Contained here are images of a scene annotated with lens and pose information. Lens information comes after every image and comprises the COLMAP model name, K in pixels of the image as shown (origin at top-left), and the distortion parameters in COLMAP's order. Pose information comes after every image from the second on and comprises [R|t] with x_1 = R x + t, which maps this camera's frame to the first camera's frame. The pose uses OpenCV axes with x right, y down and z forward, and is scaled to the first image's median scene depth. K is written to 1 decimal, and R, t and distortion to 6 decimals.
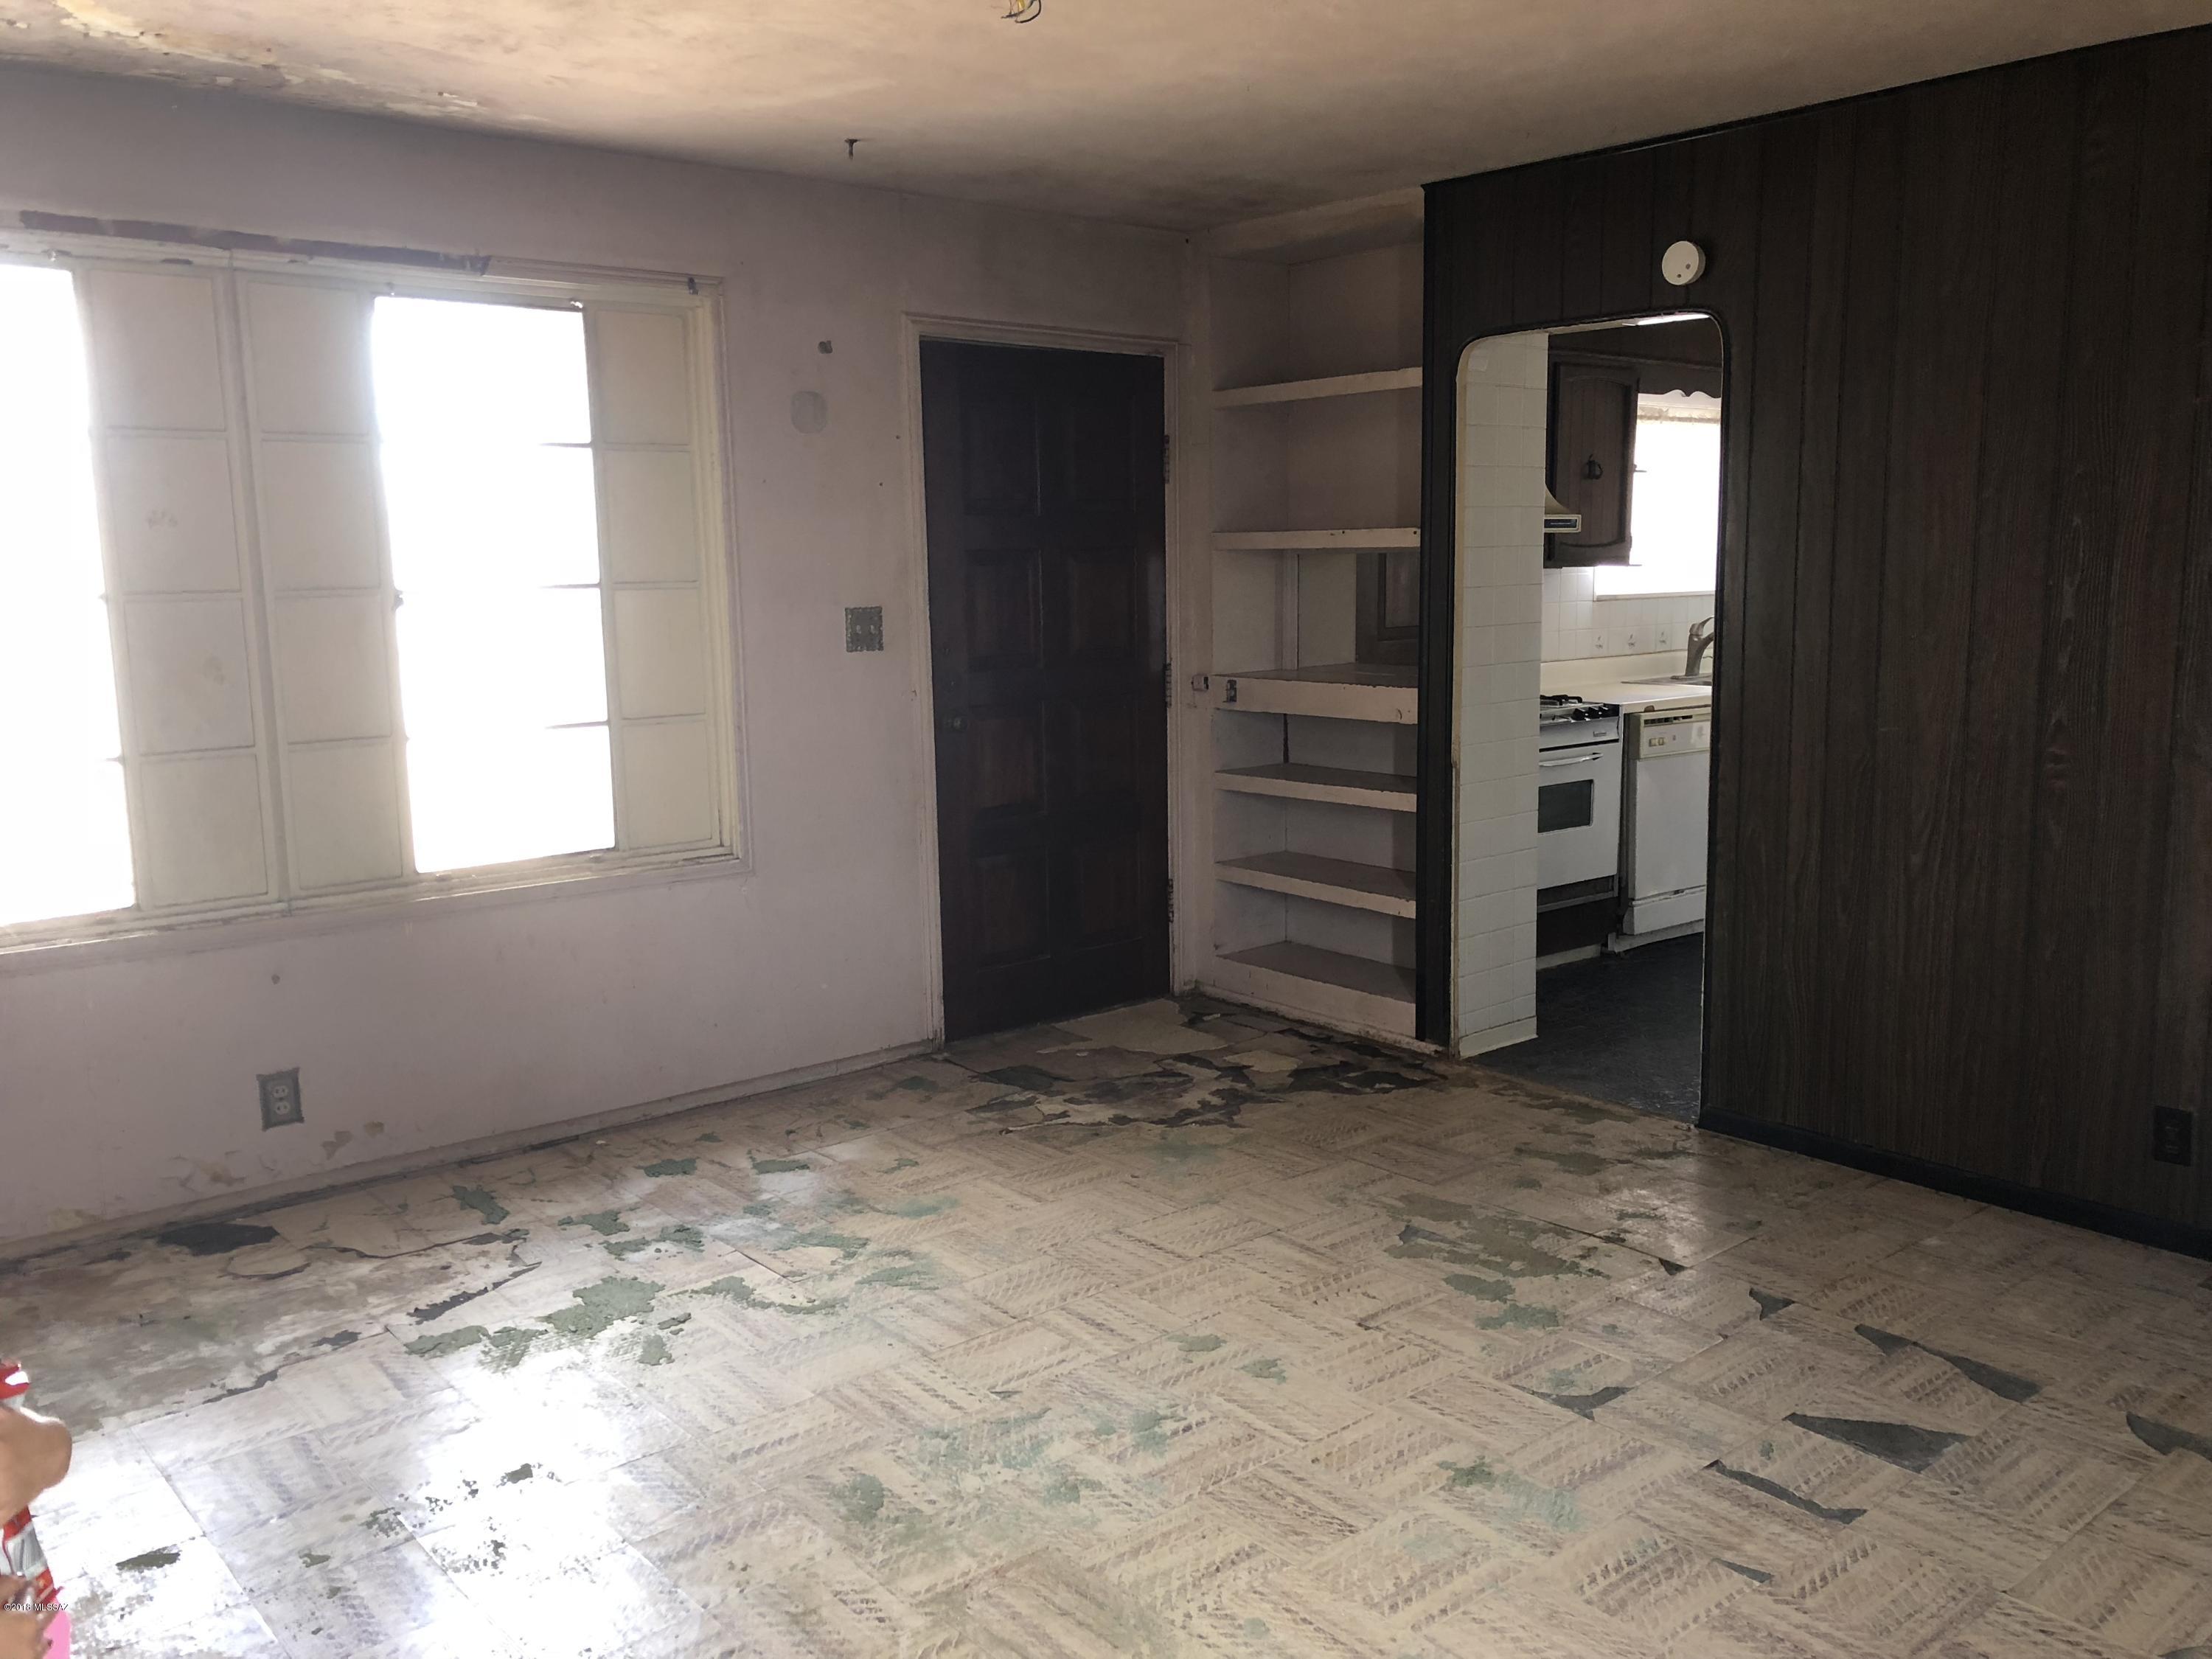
lens RADIAL K [[1820.4, 0, 1105.8], [0, 1820.4, 831.1], [0, 0, 1]] dist [0.014901, 0.004651]
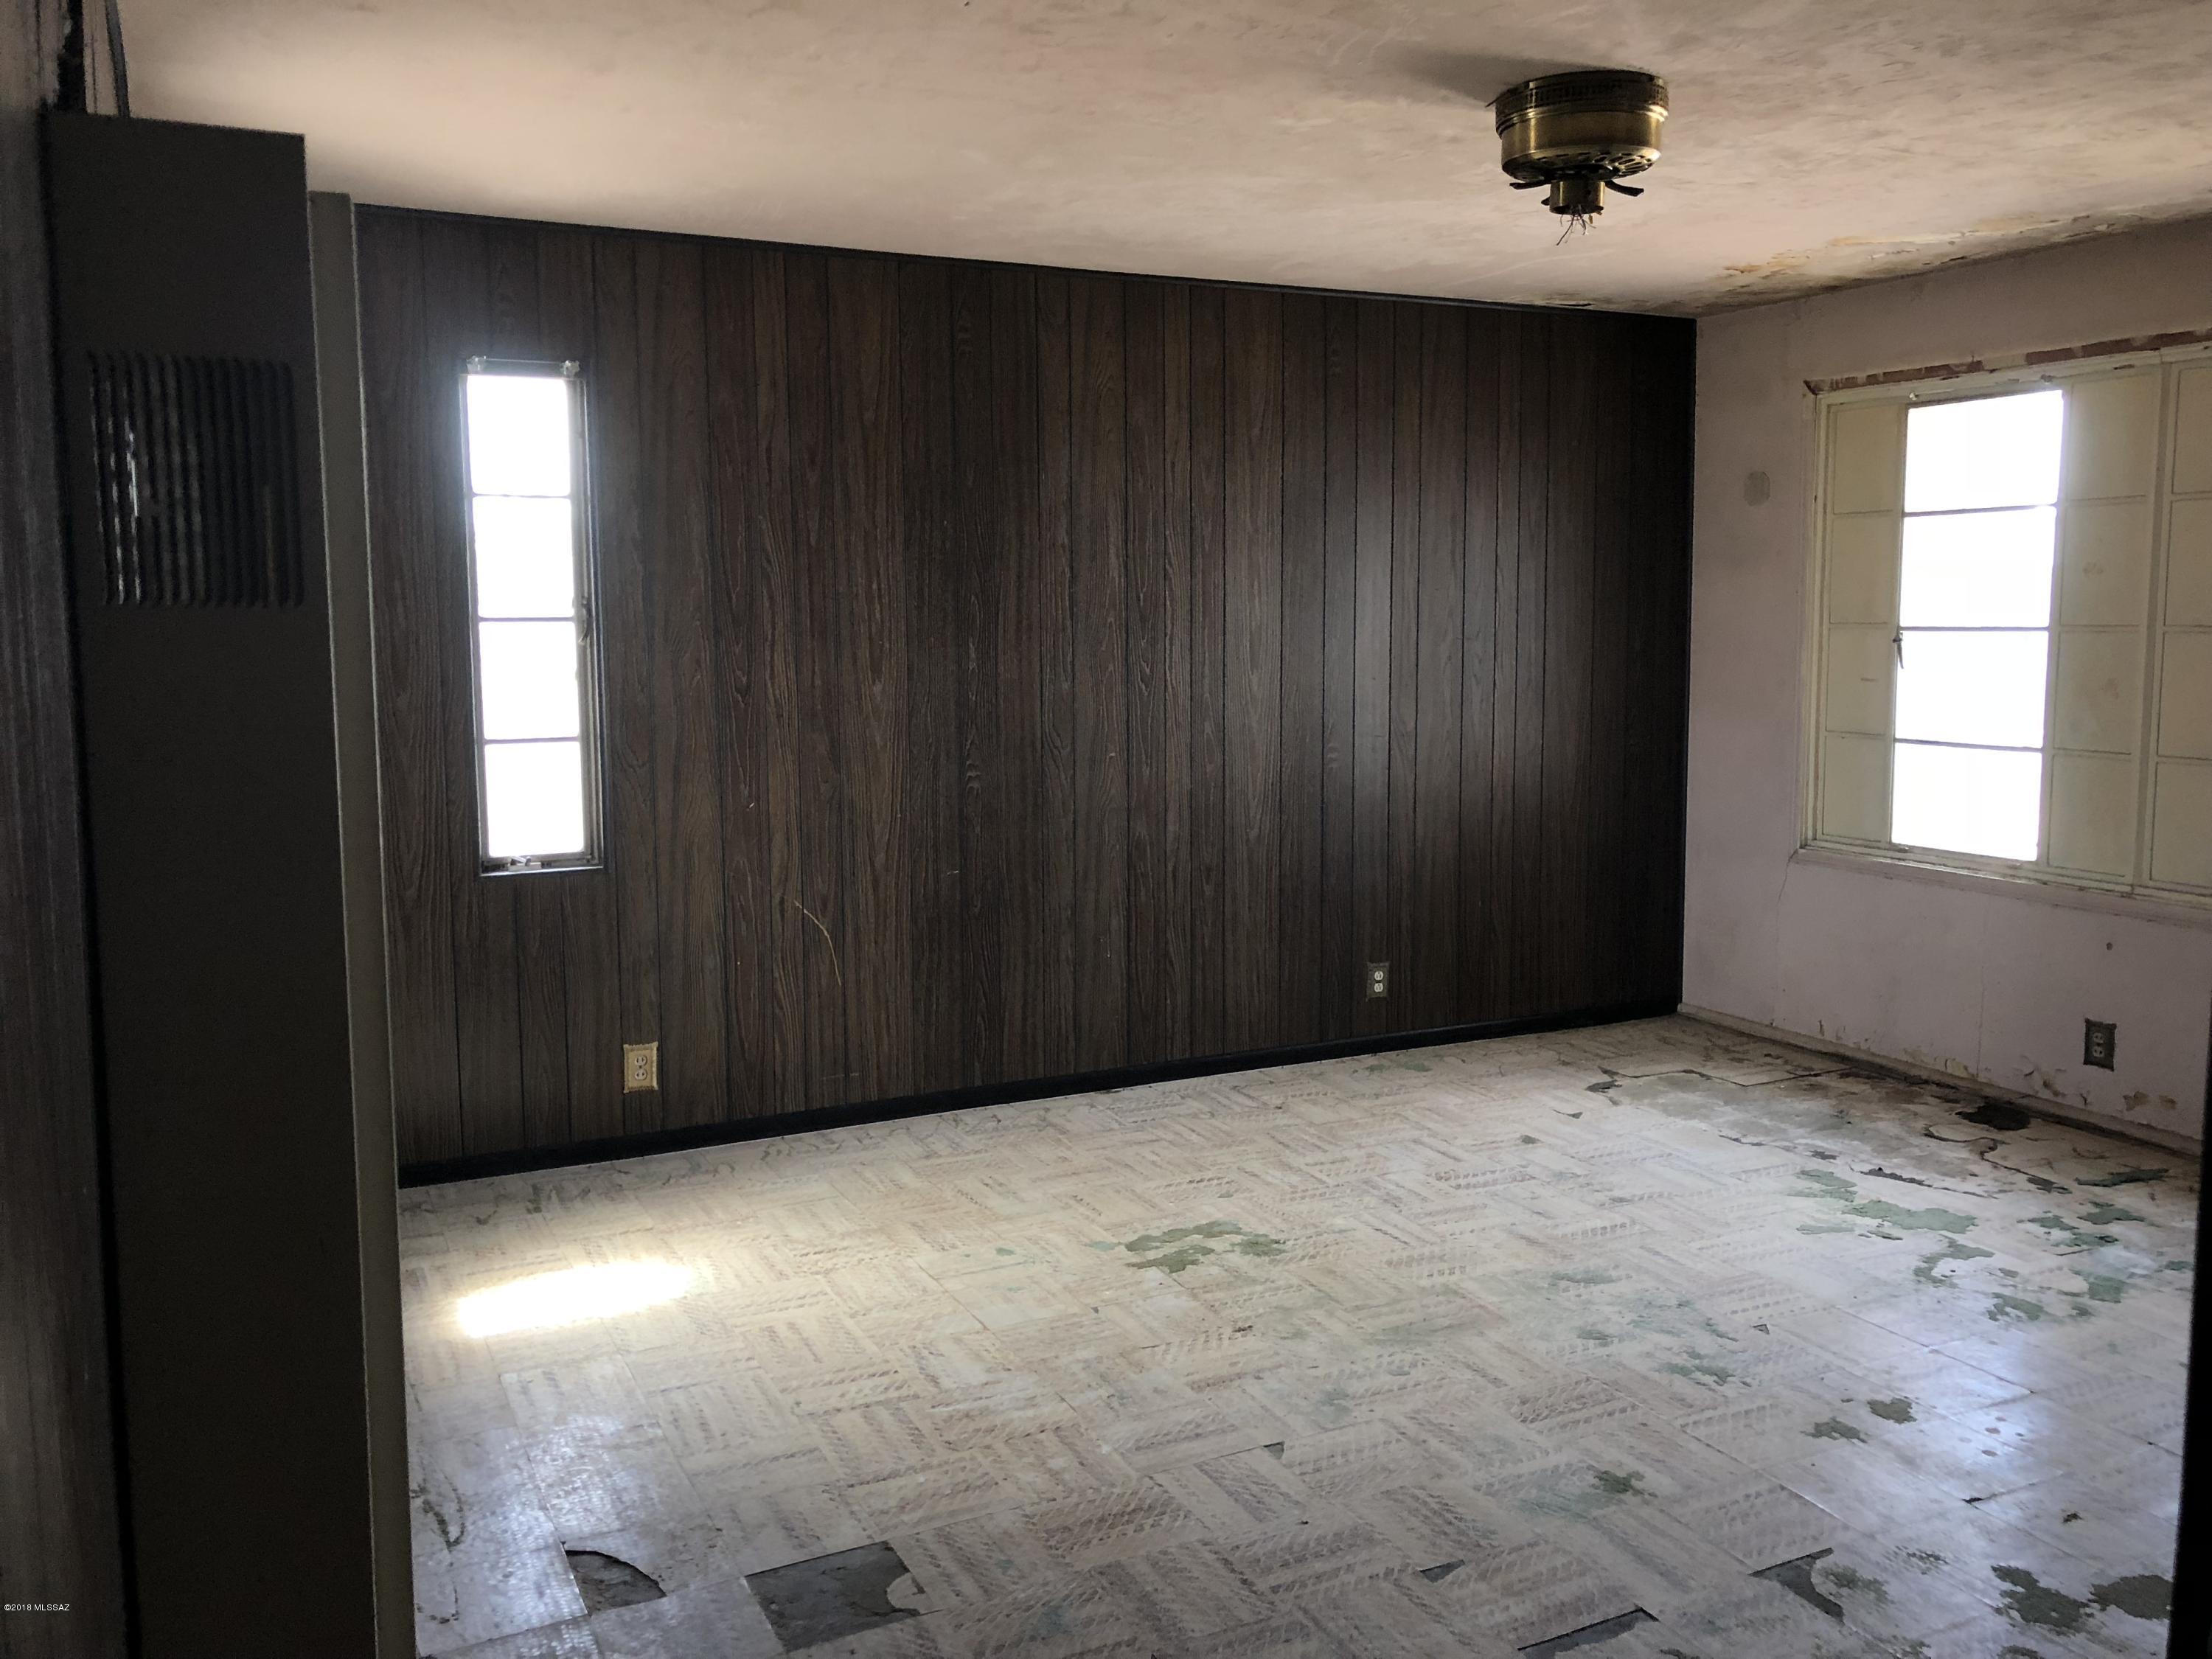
lens RADIAL K [[1820.4, 0, 1106.0], [0, 1820.4, 823.4], [0, 0, 1]] dist [0.014901, 0.004651]
pose [[-0.241384, 0.132551, -0.961334, 0.995029], [-0.140558, 0.975406, 0.169784, -0.127968], [0.960196, 0.176106, -0.216817, 0.703112]]
